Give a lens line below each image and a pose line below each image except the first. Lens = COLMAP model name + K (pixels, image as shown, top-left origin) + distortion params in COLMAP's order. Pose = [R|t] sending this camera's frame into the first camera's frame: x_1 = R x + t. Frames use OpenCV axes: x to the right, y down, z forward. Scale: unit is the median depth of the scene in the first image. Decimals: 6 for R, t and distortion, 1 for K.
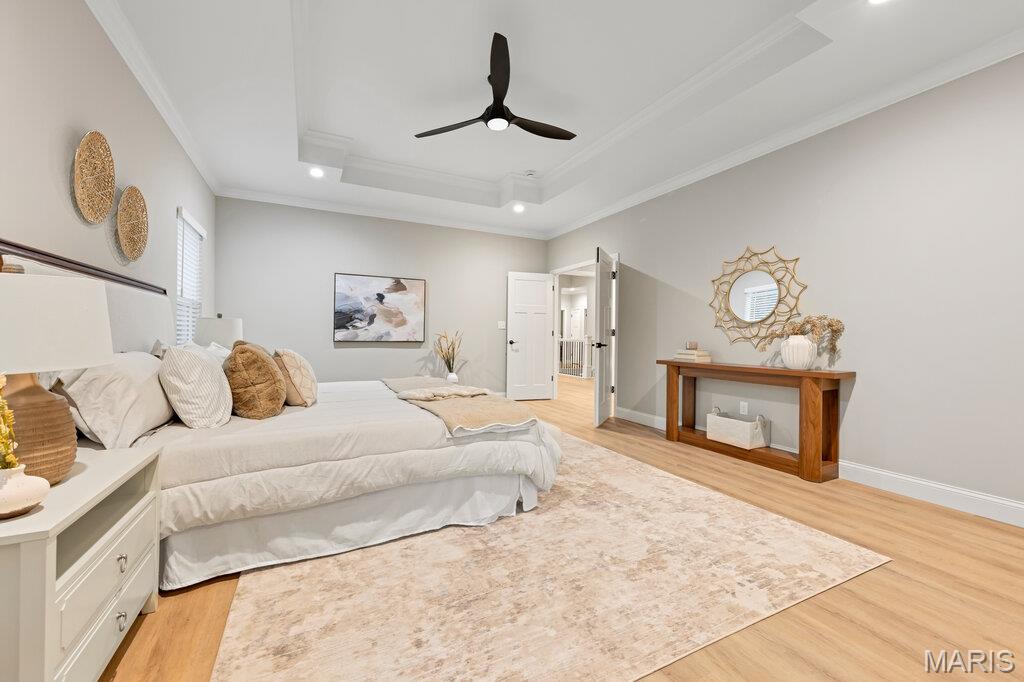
lens RADIAL K [[409.1, 0, 515.3], [0, 409.1, 335.4], [0, 0, 1]] dist [0.002857, 0.000095]
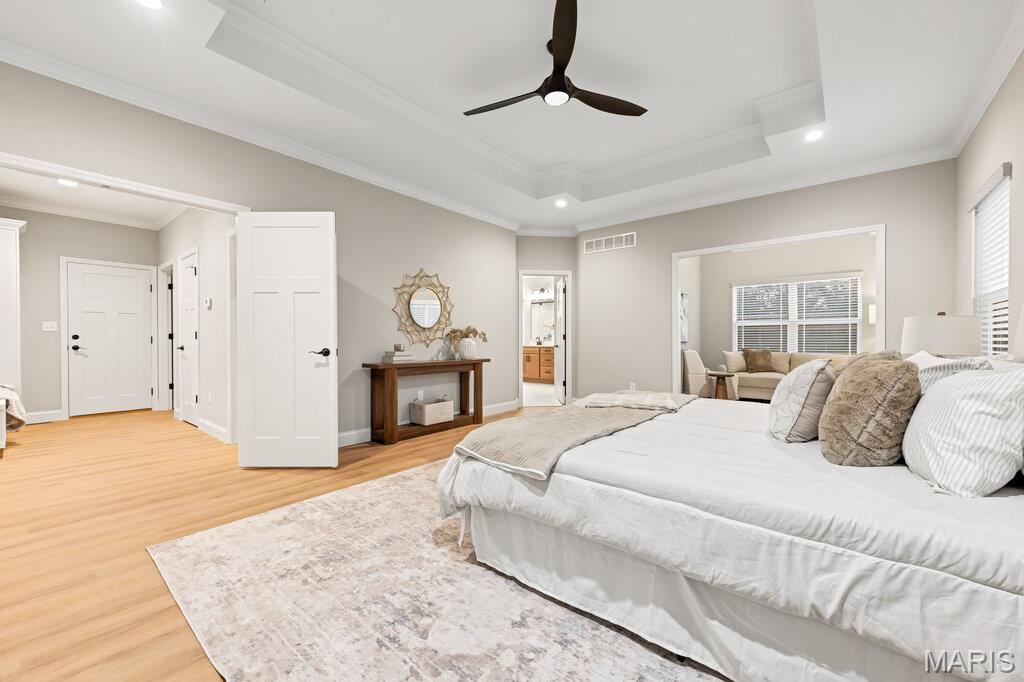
lens RADIAL K [[409.1, 0, 515.3], [0, 409.1, 335.4], [0, 0, 1]] dist [0.002857, 0.000095]
pose [[-0.404179, 0.000504, 0.914680, -0.723257], [-0.002491, 0.999996, -0.001652, -0.006307], [-0.914677, -0.002947, -0.404176, 1.266109]]
